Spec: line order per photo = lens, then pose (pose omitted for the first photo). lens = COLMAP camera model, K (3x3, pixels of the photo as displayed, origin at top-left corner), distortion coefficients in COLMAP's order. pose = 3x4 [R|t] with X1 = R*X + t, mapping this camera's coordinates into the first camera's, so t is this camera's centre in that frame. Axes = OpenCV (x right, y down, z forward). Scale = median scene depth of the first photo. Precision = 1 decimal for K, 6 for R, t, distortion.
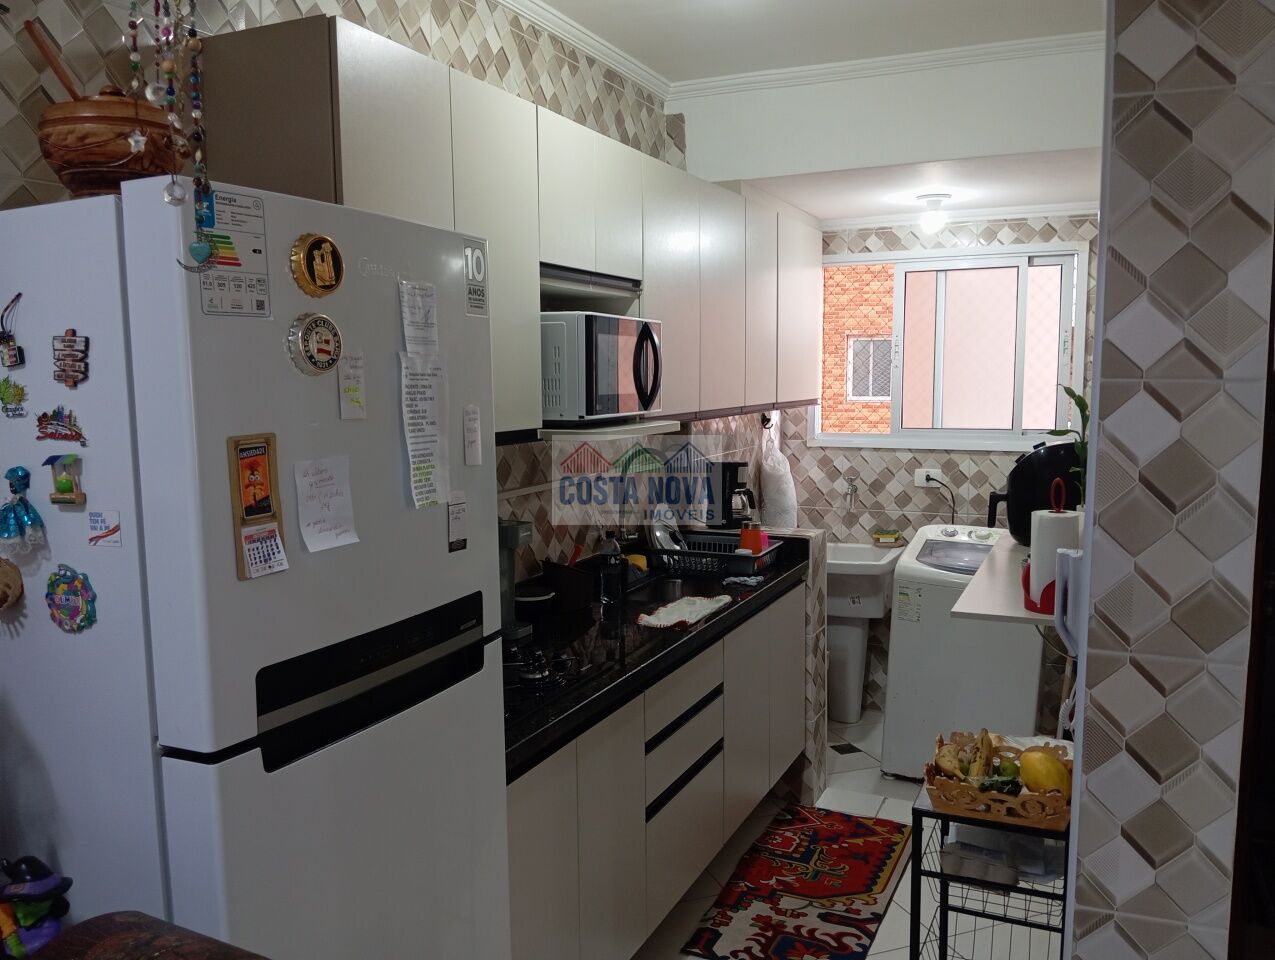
lens RADIAL K [[1045.6, 0, 640.4], [0, 1045.6, 480.2], [0, 0, 1]] dist [0.069174, -0.137107]
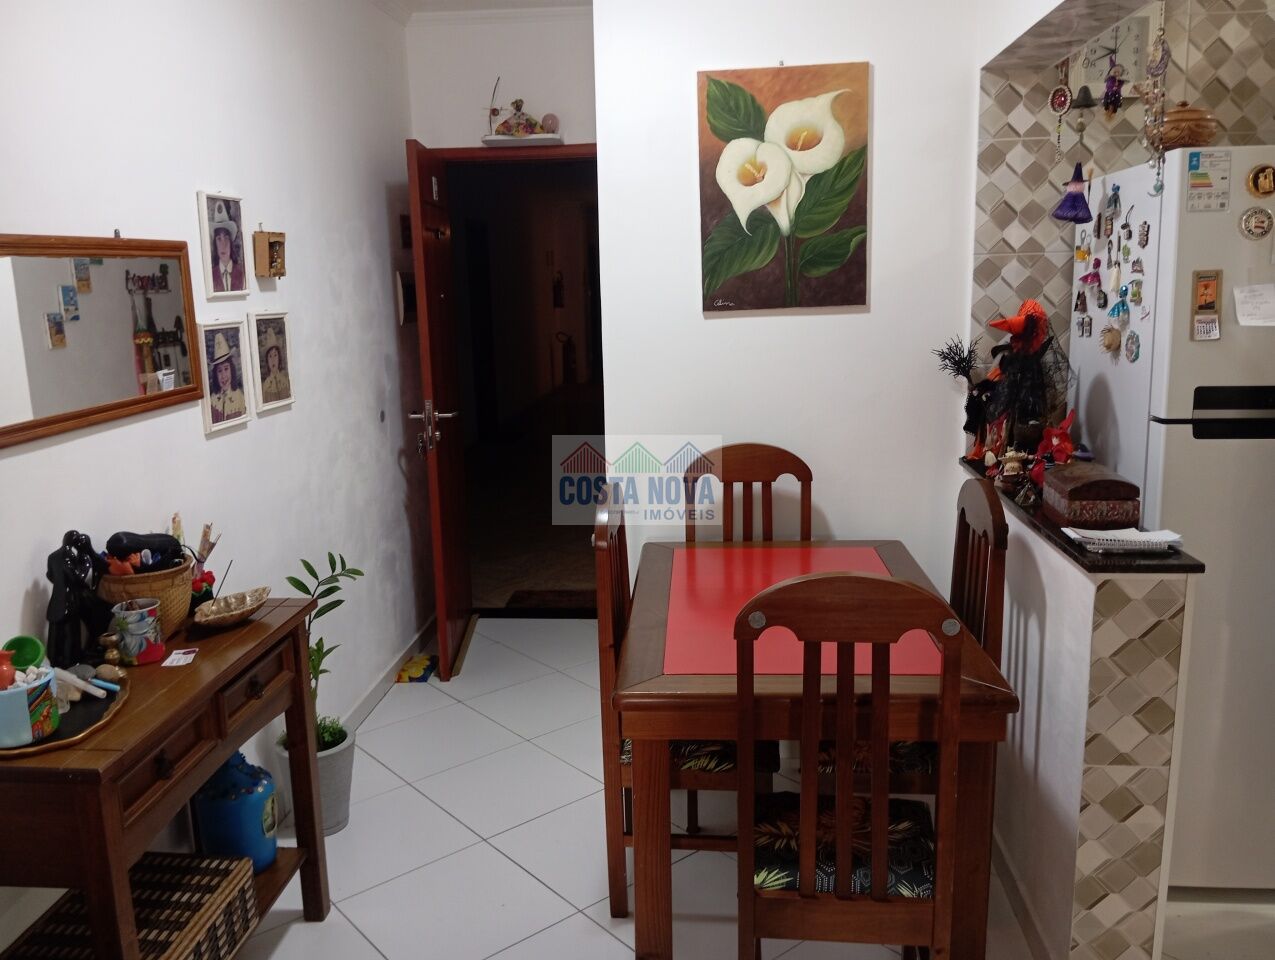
lens RADIAL K [[1045.6, 0, 637.7], [0, 1045.6, 480.2], [0, 0, 1]] dist [0.069174, -0.137107]
pose [[0.351318, 0.182861, -0.918225, 1.187097], [-0.075256, 0.983083, 0.166984, 0.098964], [0.933227, 0.010437, 0.359137, -0.759986]]
